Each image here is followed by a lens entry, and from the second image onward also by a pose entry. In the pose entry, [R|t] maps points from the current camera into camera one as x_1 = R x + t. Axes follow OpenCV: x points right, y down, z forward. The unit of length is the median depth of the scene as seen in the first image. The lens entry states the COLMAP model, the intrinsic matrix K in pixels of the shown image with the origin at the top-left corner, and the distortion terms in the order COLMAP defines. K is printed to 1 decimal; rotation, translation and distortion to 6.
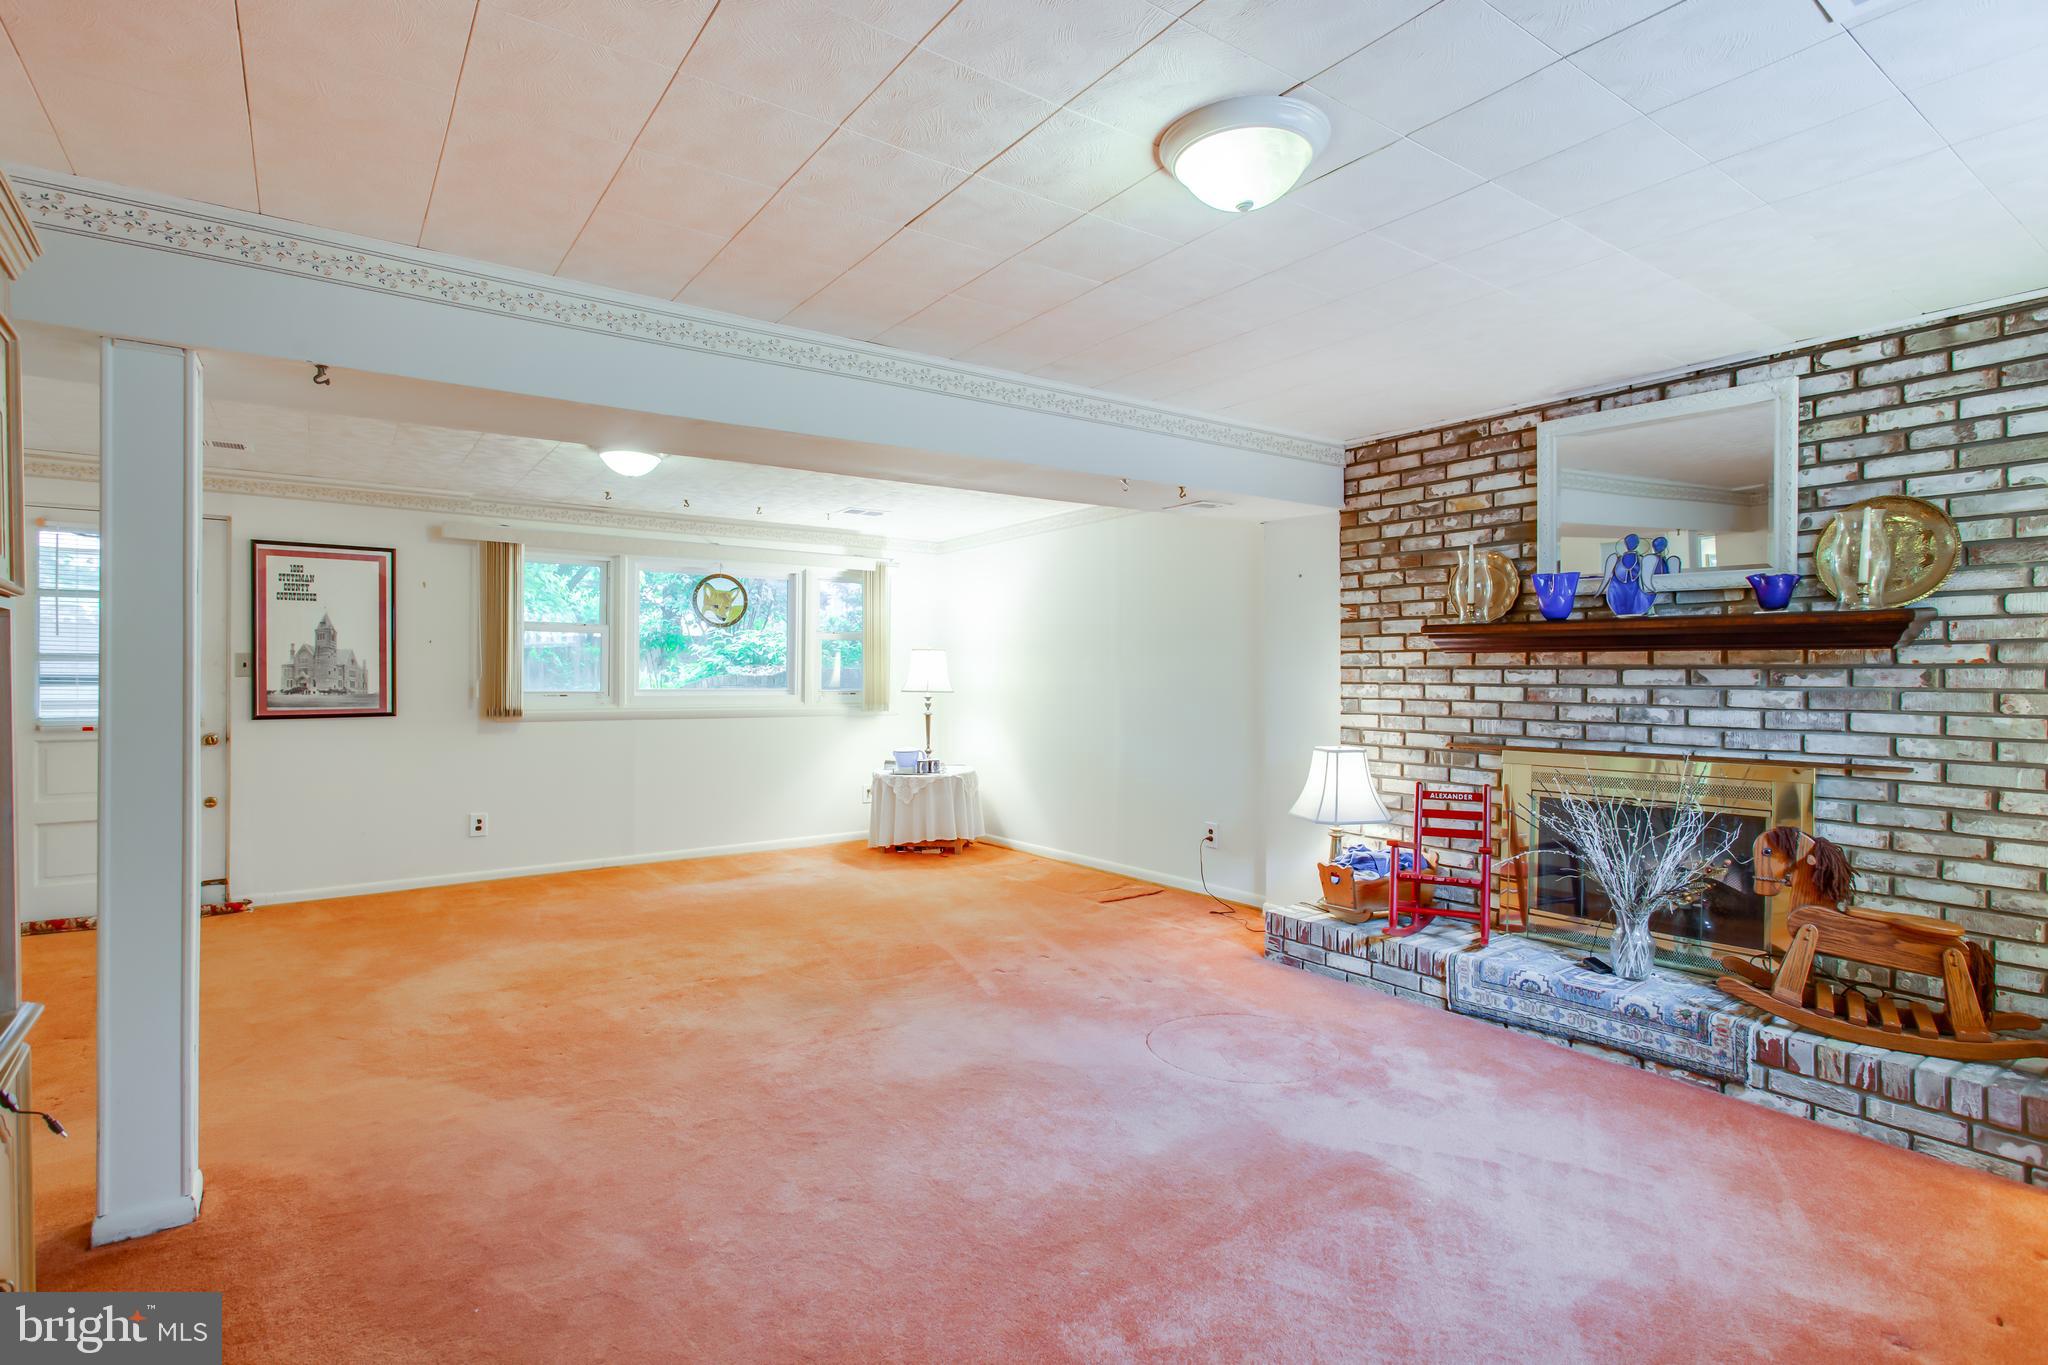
lens RADIAL K [[1000.7, 0, 1036.7], [0, 1000.7, 678.9], [0, 0, 1]] dist [-0.001455, 0.002232]
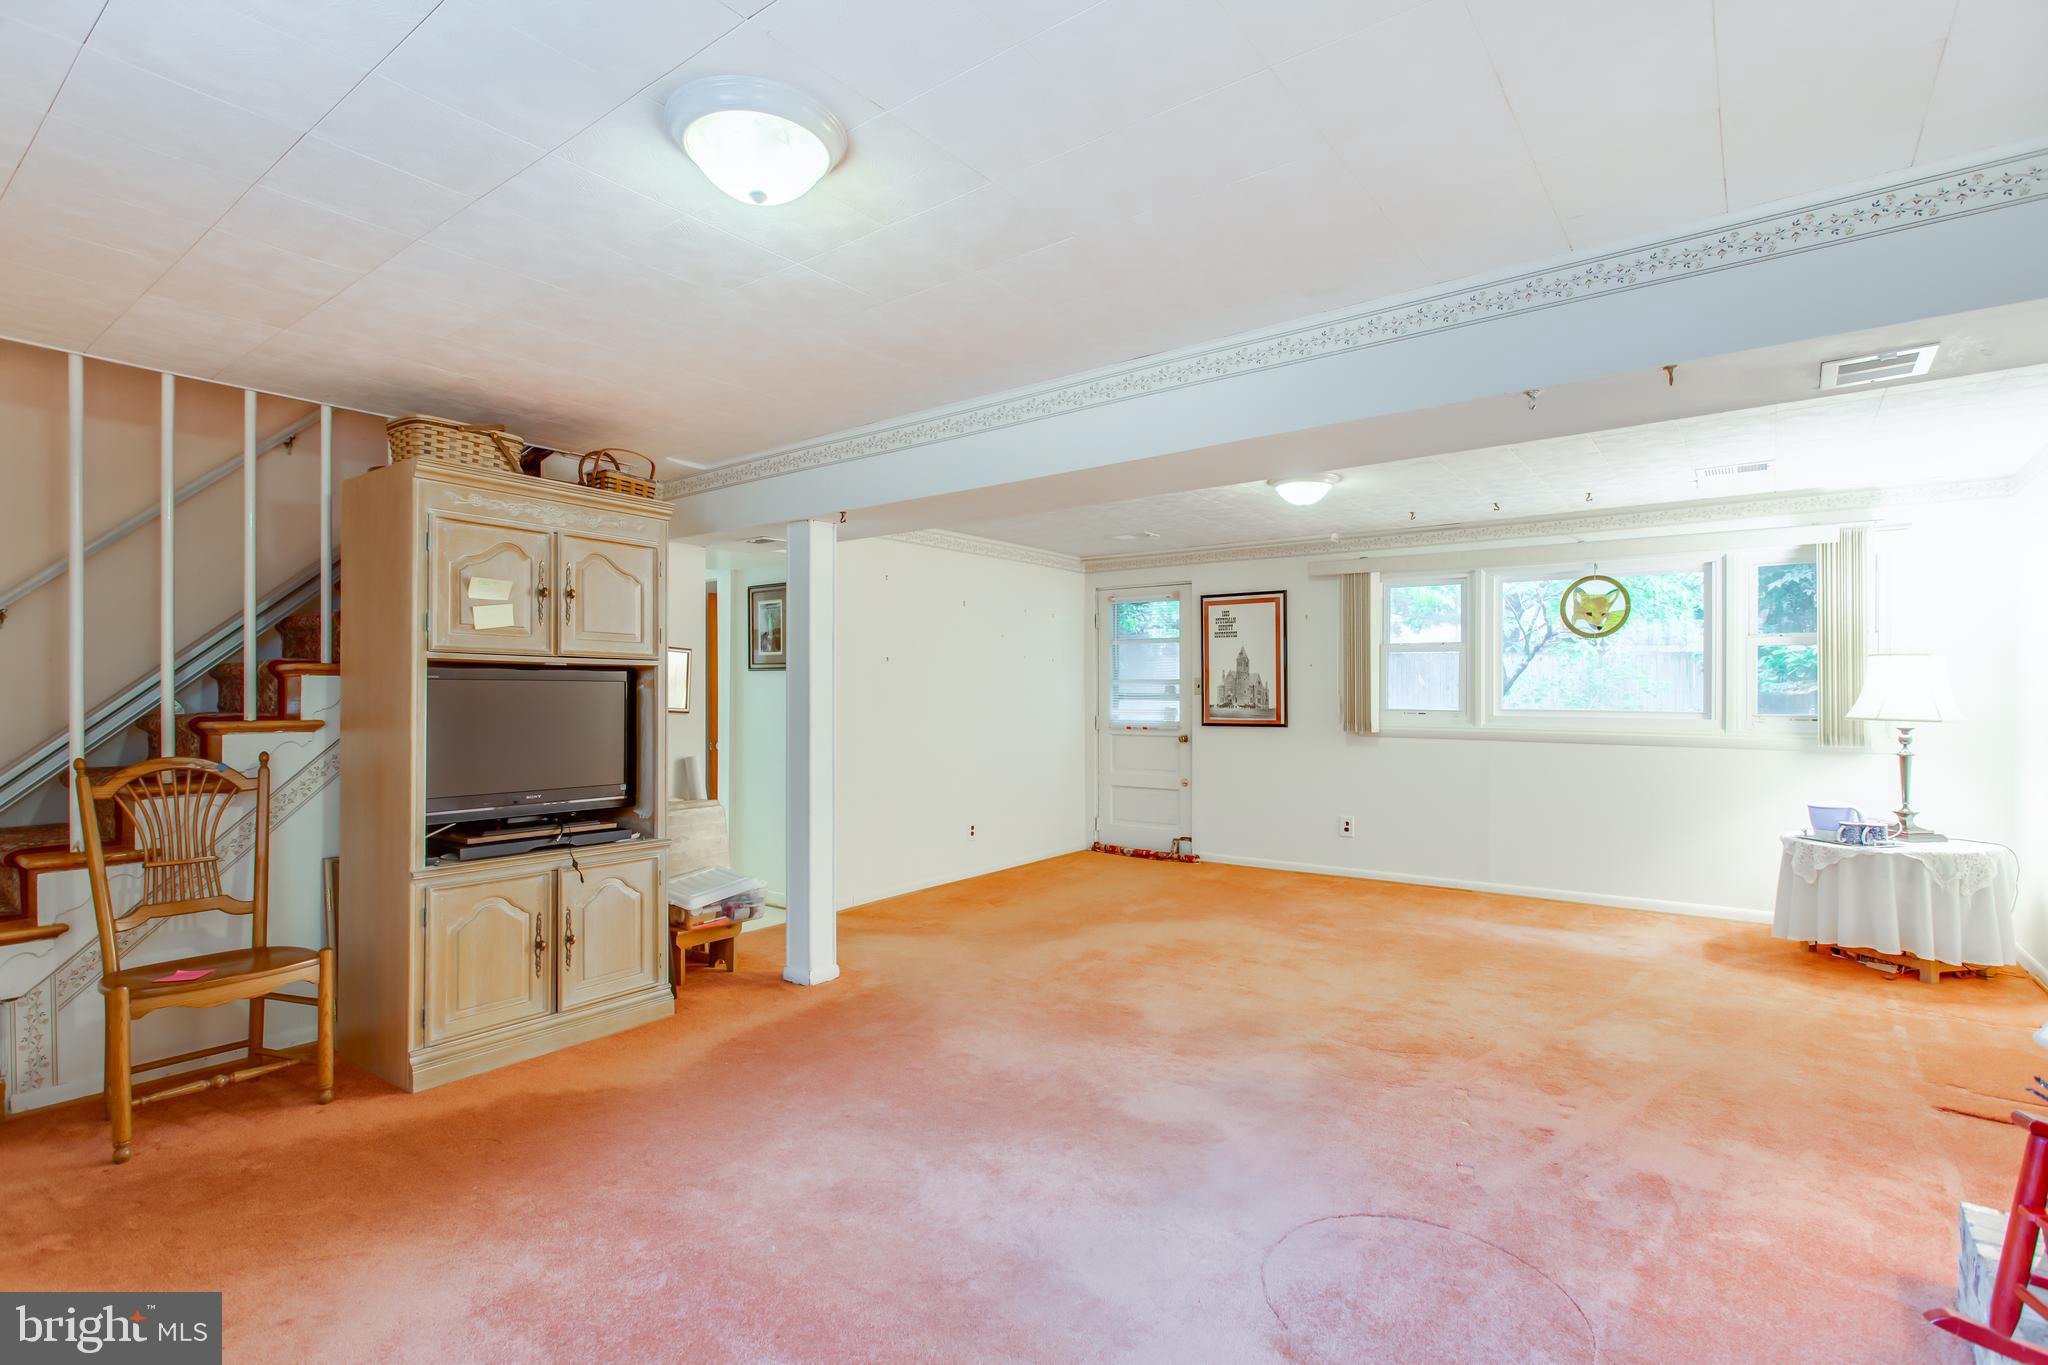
lens RADIAL K [[1000.7, 0, 1054.3], [0, 1000.7, 697.7], [0, 0, 1]] dist [-0.001455, 0.002232]
pose [[0.287887, 0.003977, -0.957656, 0.597012], [-0.004327, 0.999987, 0.002852, -0.001369], [0.957655, 0.003323, 0.287900, 0.503666]]
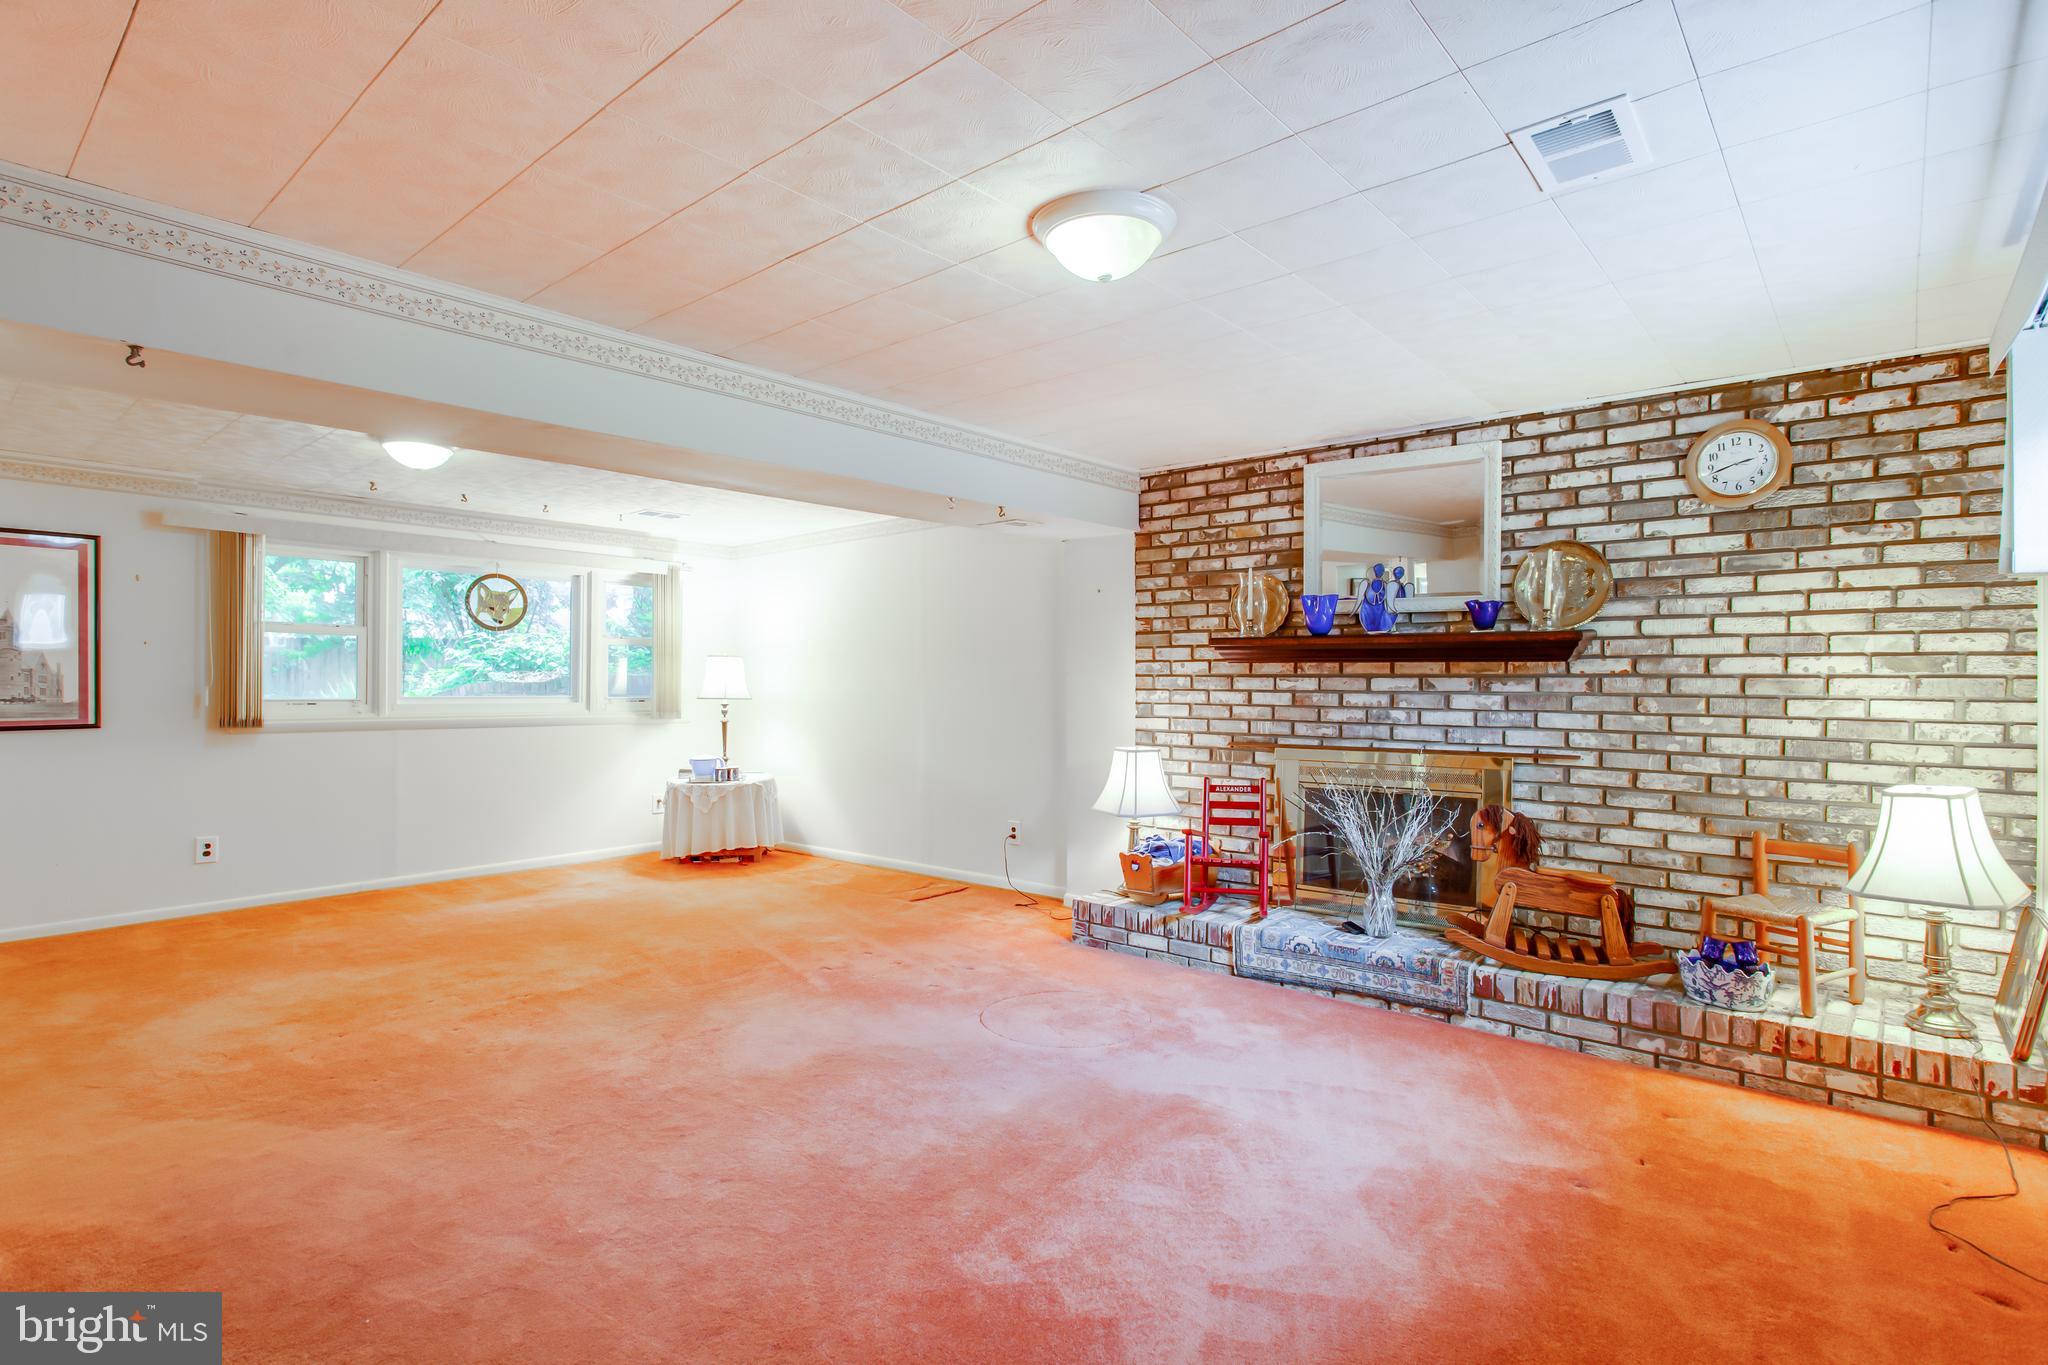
lens RADIAL K [[1000.7, 0, 1040.3], [0, 1000.7, 689.3], [0, 0, 1]] dist [-0.001455, 0.002232]
pose [[0.972176, -0.000298, 0.234250, -0.064773], [-0.000370, 0.999996, 0.002809, 0.001090], [-0.234250, -0.002817, 0.972172, -0.053653]]
